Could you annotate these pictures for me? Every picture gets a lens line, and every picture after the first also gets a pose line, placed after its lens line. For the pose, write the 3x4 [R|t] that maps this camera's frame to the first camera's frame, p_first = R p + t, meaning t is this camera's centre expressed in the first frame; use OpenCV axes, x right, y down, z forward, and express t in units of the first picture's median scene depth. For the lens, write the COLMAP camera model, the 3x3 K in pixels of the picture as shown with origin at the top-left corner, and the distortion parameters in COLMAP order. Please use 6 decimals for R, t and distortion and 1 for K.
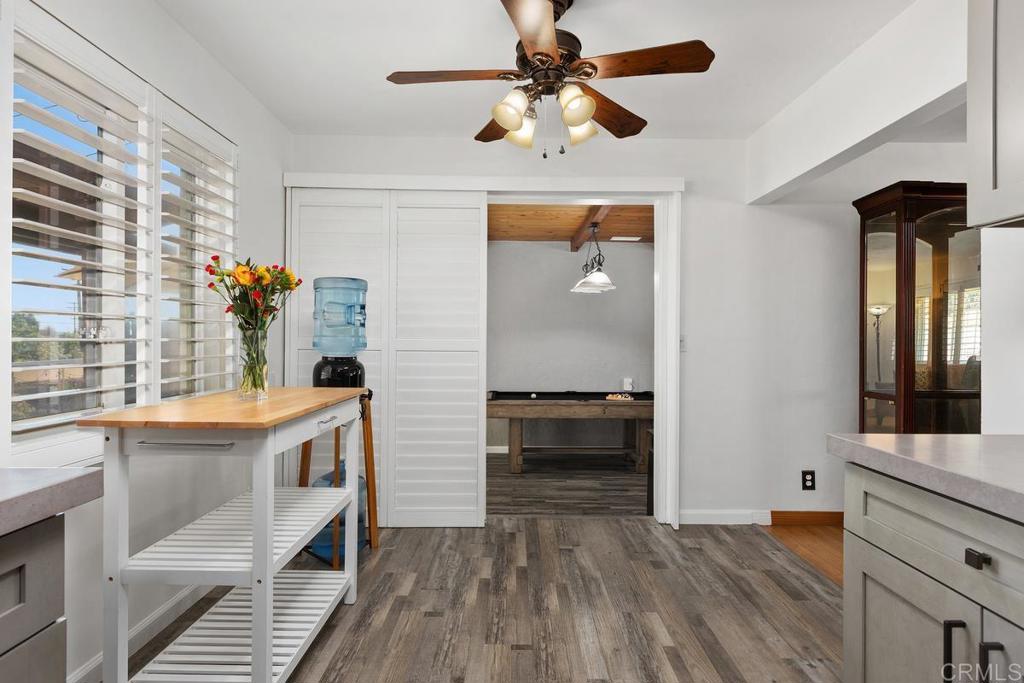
lens RADIAL K [[579.4, 0, 512.0], [0, 579.4, 341.5], [0, 0, 1]] dist [-0.000218, 0.000010]
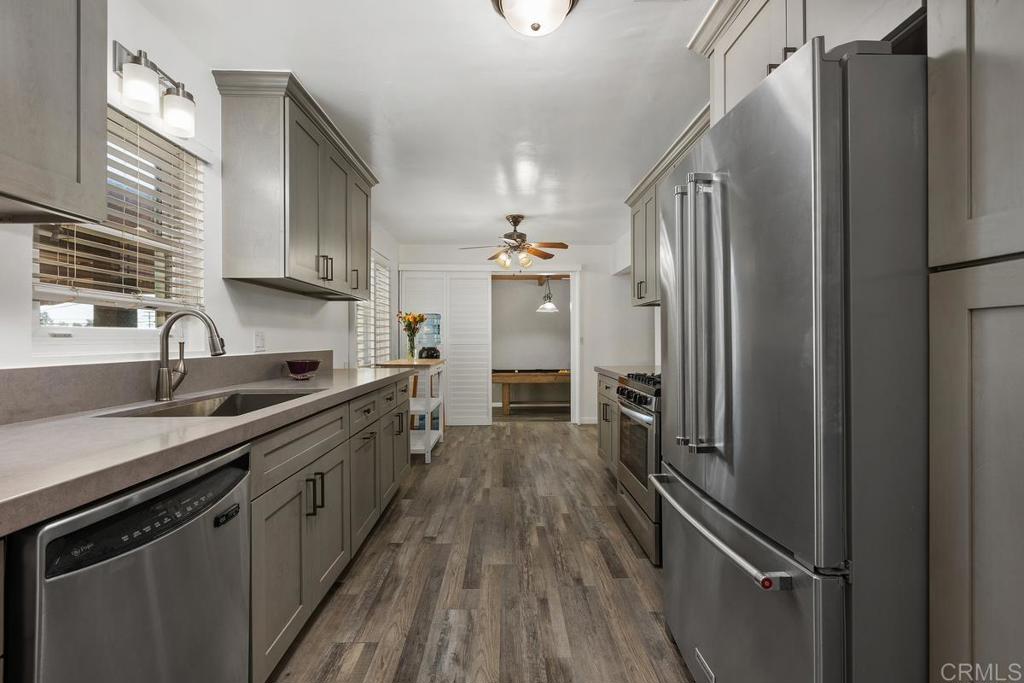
lens RADIAL K [[452.8, 0, 512.0], [0, 452.8, 341.5], [0, 0, 1]] dist [-0.001244, -0.000487]
pose [[0.999800, -0.009236, 0.017758, 0.003440], [0.009174, 0.999952, 0.003550, 0.000406], [-0.017790, -0.003386, 0.999836, -0.833483]]
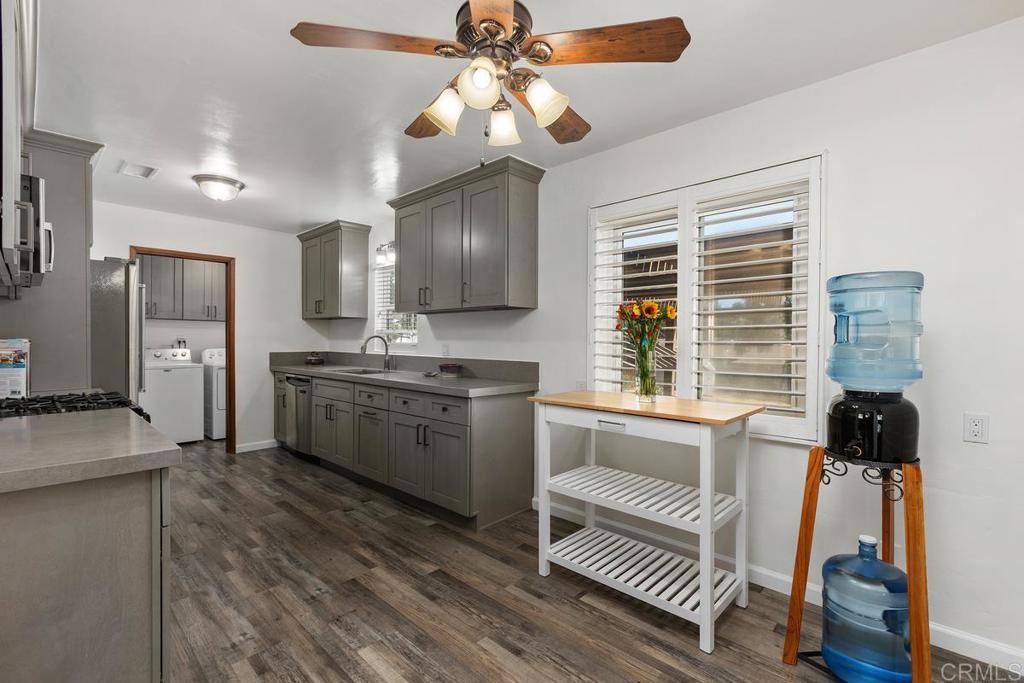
lens RADIAL K [[452.8, 0, 512.0], [0, 452.8, 341.5], [0, 0, 1]] dist [-0.001244, -0.000487]
pose [[-0.686405, -0.012227, -0.727117, 0.370047], [-0.013918, 0.999896, -0.003675, -0.020786], [0.727087, 0.007598, -0.686504, 1.025377]]
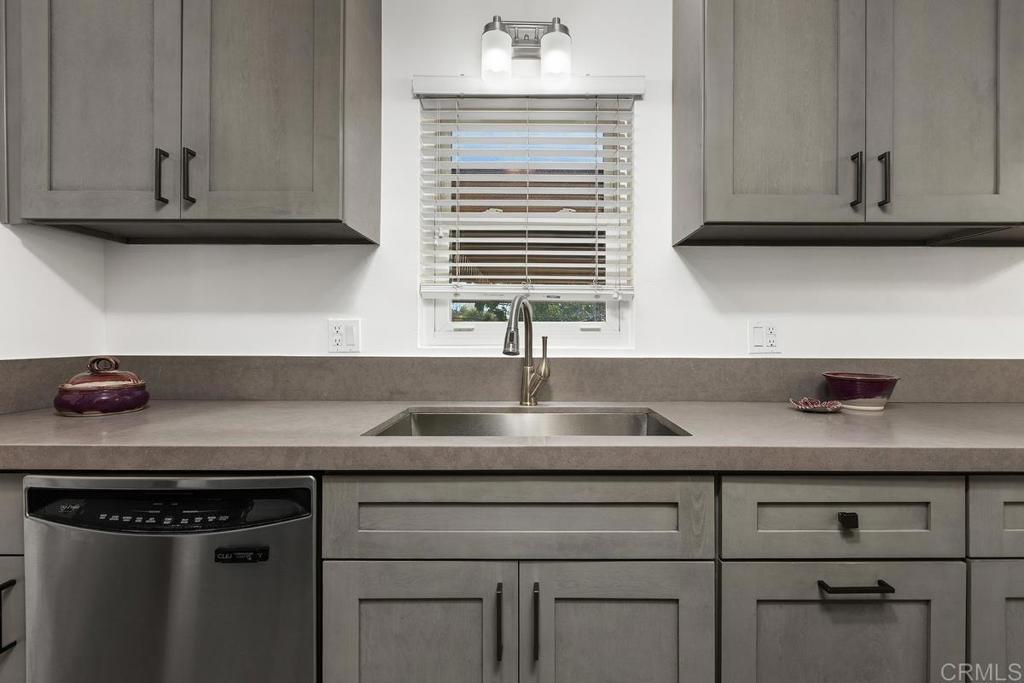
lens RADIAL K [[452.8, 0, 512.0], [0, 452.8, 341.5], [0, 0, 1]] dist [-0.001244, -0.000487]
pose [[0.000676, 0.002976, -0.999995, 0.066879], [-0.003604, 0.999989, 0.002973, 0.003016], [0.999993, 0.003602, 0.000687, -0.284613]]
